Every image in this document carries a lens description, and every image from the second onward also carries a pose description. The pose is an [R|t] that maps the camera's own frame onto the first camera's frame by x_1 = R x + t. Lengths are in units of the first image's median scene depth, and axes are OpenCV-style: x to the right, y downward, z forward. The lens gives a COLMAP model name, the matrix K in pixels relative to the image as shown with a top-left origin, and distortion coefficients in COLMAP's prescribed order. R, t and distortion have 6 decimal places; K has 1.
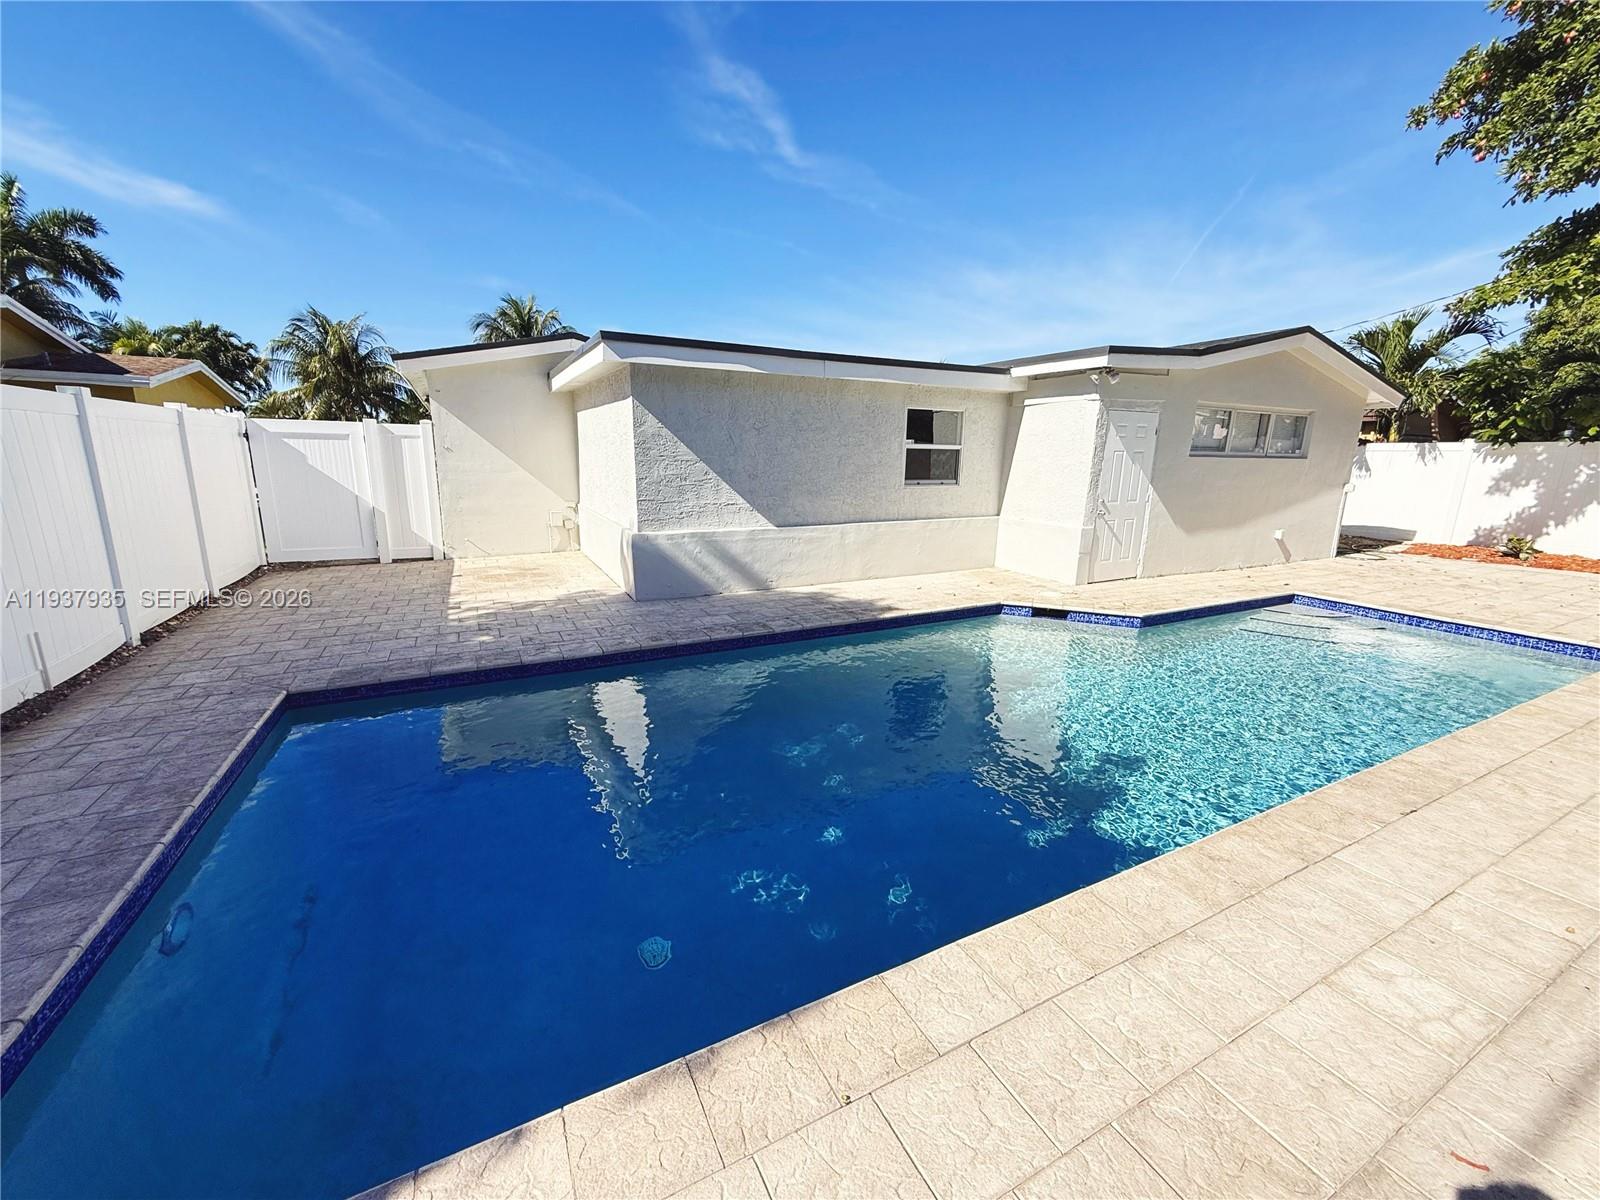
lens RADIAL K [[635.7, 0, 792.7], [0, 635.7, 593.3], [0, 0, 1]] dist [0.000387, -0.001279]
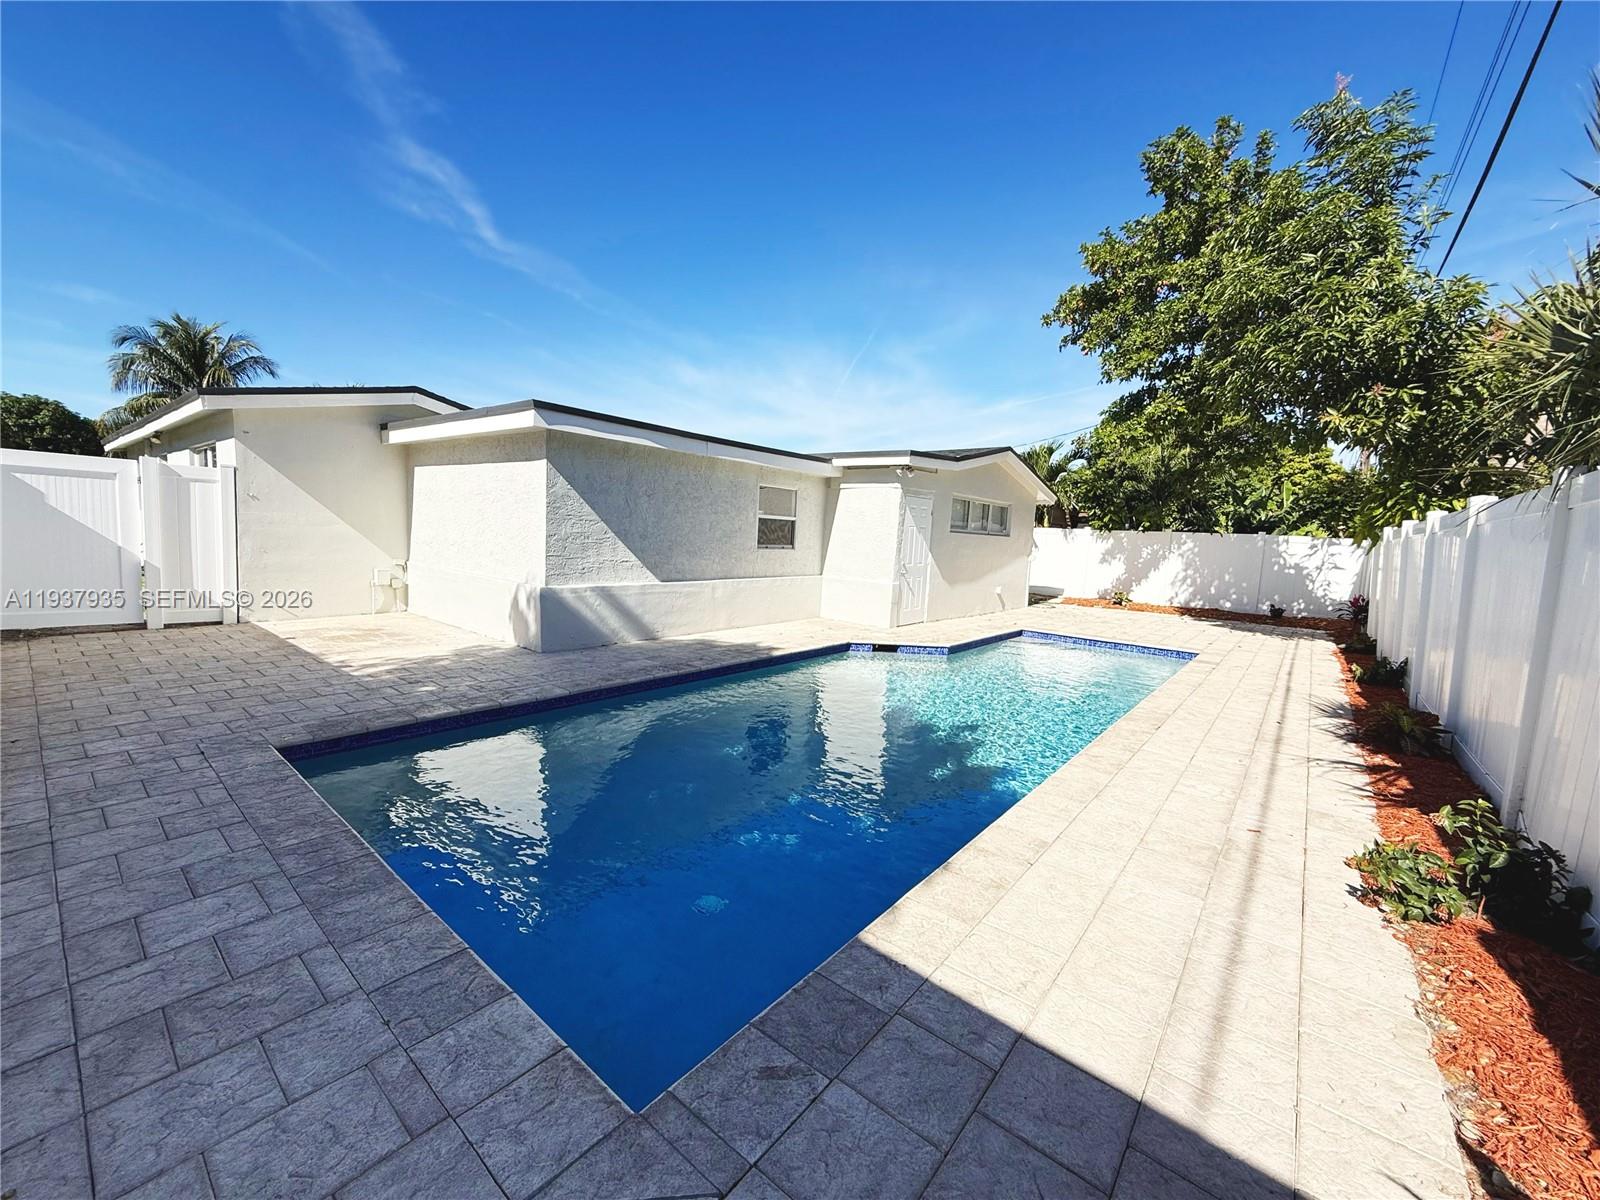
lens RADIAL K [[635.7, 0, 792.8], [0, 635.7, 591.5], [0, 0, 1]] dist [0.000387, -0.001279]
pose [[0.914429, -0.005655, 0.404706, -0.254767], [0.050453, 0.993696, -0.100114, 0.032819], [-0.401588, 0.111966, 0.908950, -0.096000]]
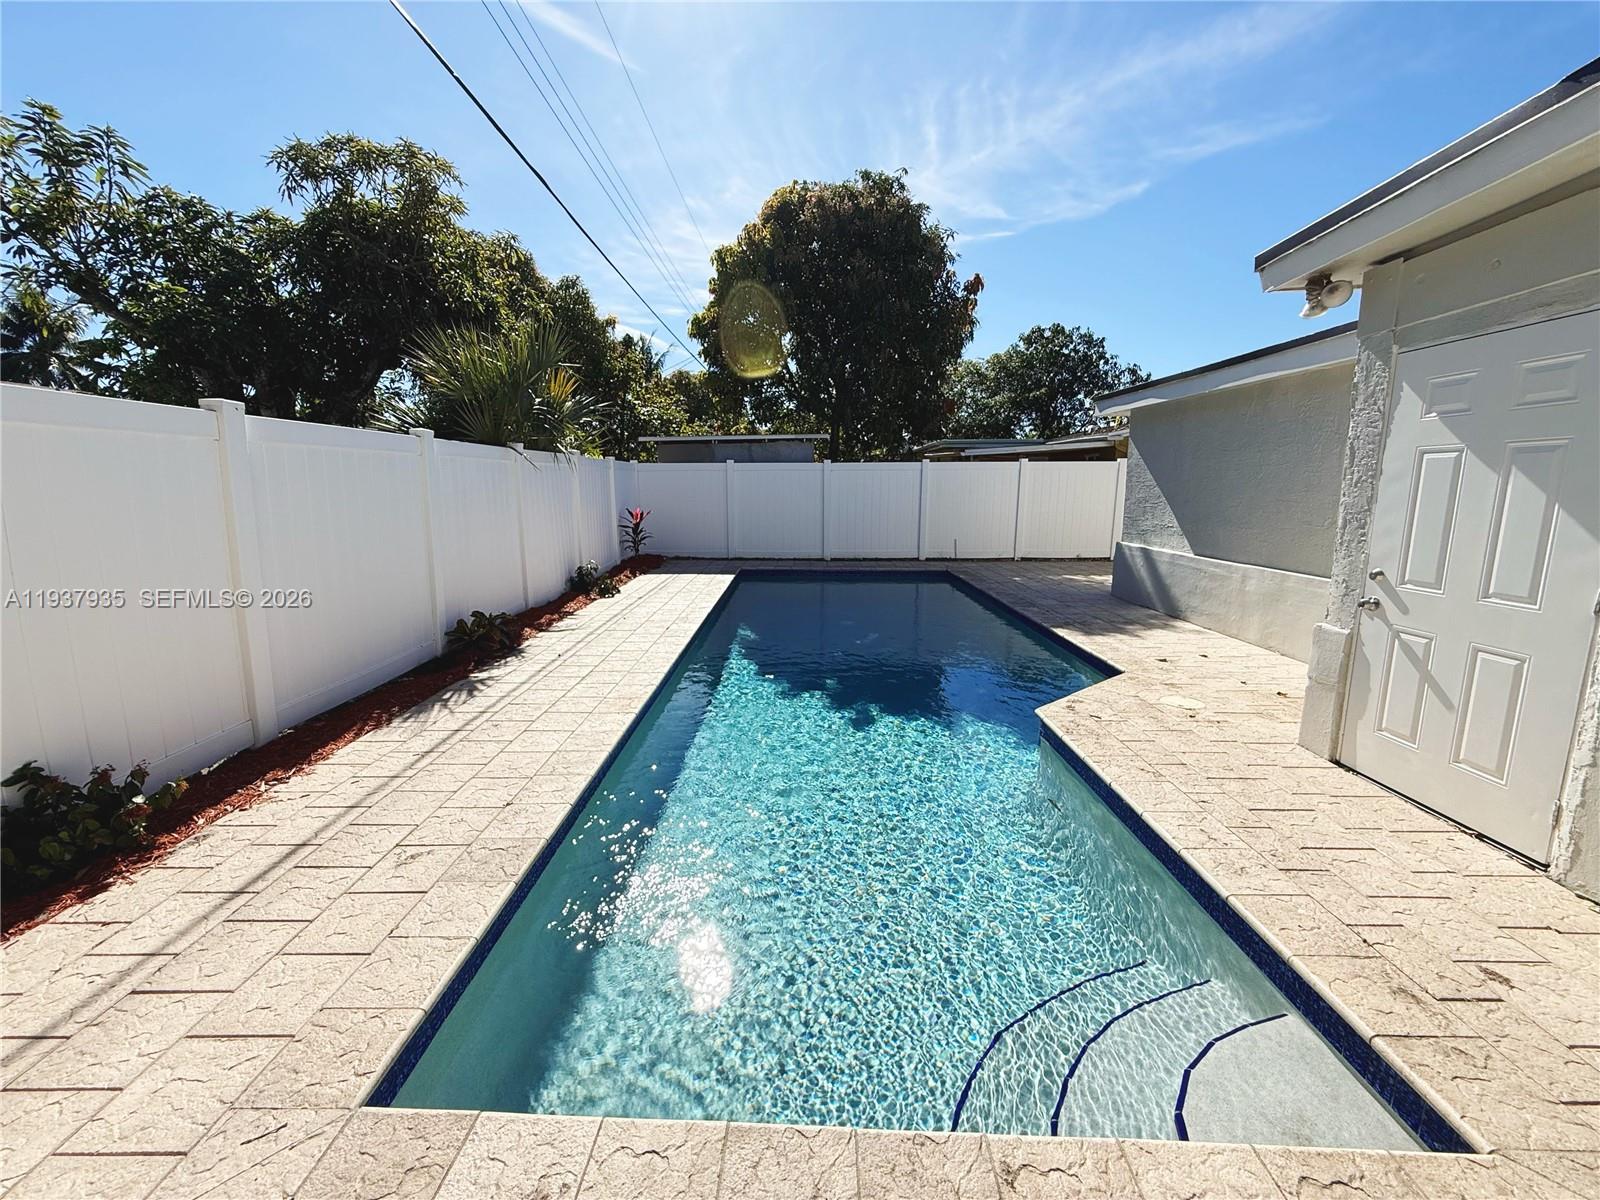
lens RADIAL K [[635.7, 0, 799.1], [0, 635.7, 592.5], [0, 0, 1]] dist [0.000387, -0.001279]
pose [[-0.456593, 0.139296, -0.878703, 1.025080], [-0.190451, 0.949468, 0.249477, -0.167457], [0.869052, 0.281259, -0.406991, 0.851942]]
